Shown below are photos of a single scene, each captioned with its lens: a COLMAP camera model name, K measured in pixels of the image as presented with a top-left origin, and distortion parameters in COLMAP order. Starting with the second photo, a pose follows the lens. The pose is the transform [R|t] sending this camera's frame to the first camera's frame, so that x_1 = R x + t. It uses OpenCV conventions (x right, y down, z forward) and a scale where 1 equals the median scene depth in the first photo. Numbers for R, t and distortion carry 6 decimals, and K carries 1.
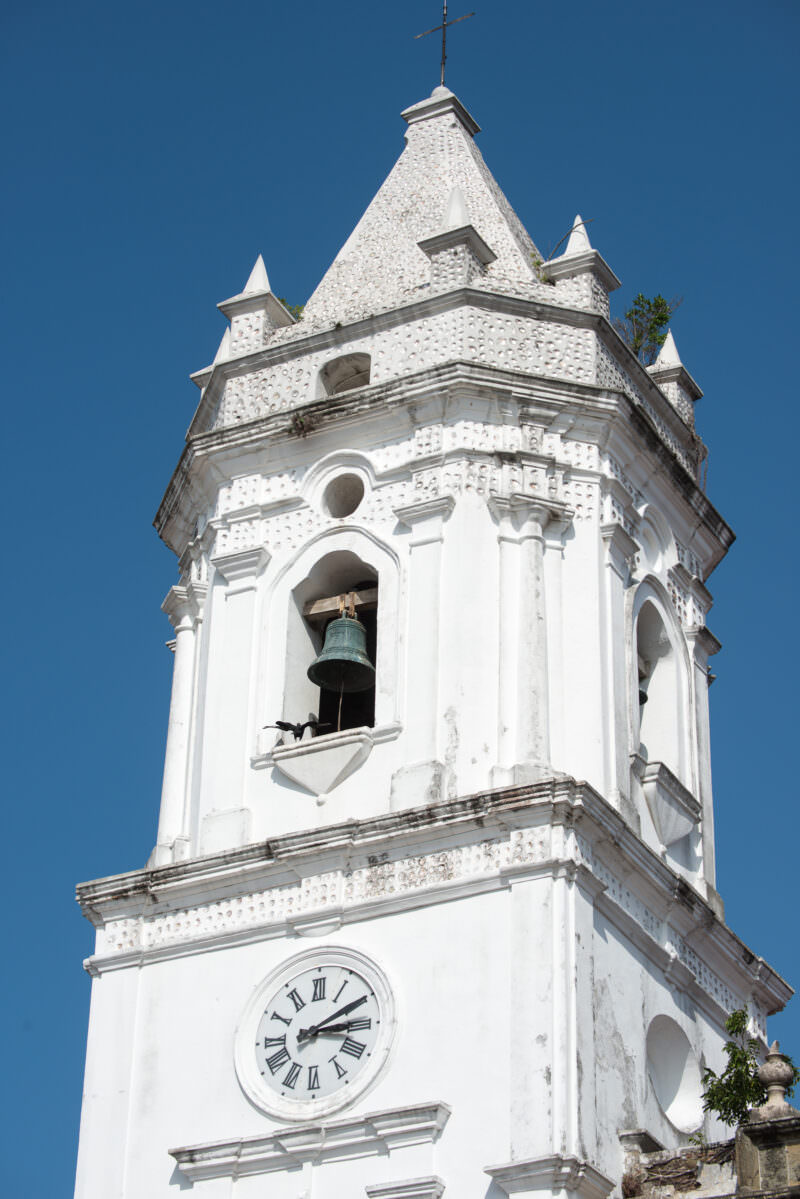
lens RADIAL K [[3009.3, 0, 400.0], [0, 3009.3, 599.5], [0, 0, 1]] dist [0.061743, 0.940240]
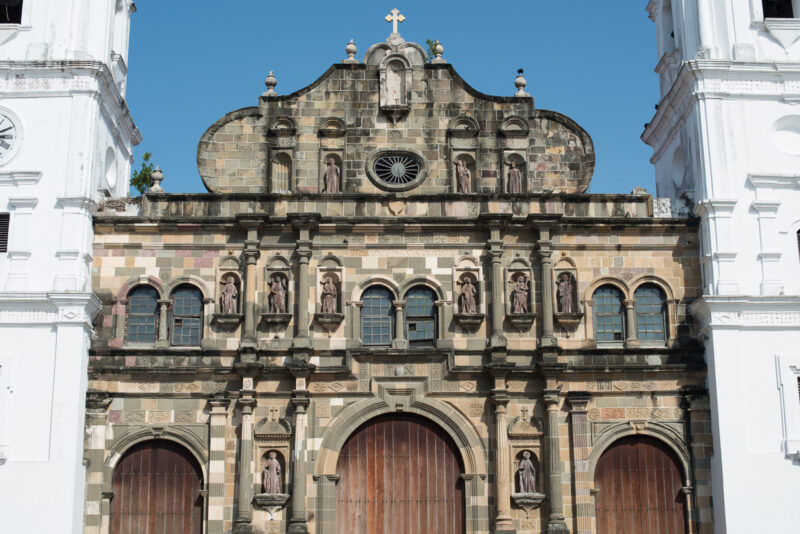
lens RADIAL K [[1183.6, 0, 400.0], [0, 1183.6, 267.0], [0, 0, 1]] dist [-0.123103, 0.020402]
pose [[0.874235, 0.100896, 0.474904, -0.180053], [-0.227589, 0.949202, 0.217297, -0.052674], [-0.428855, -0.298052, 0.852788, -0.075452]]
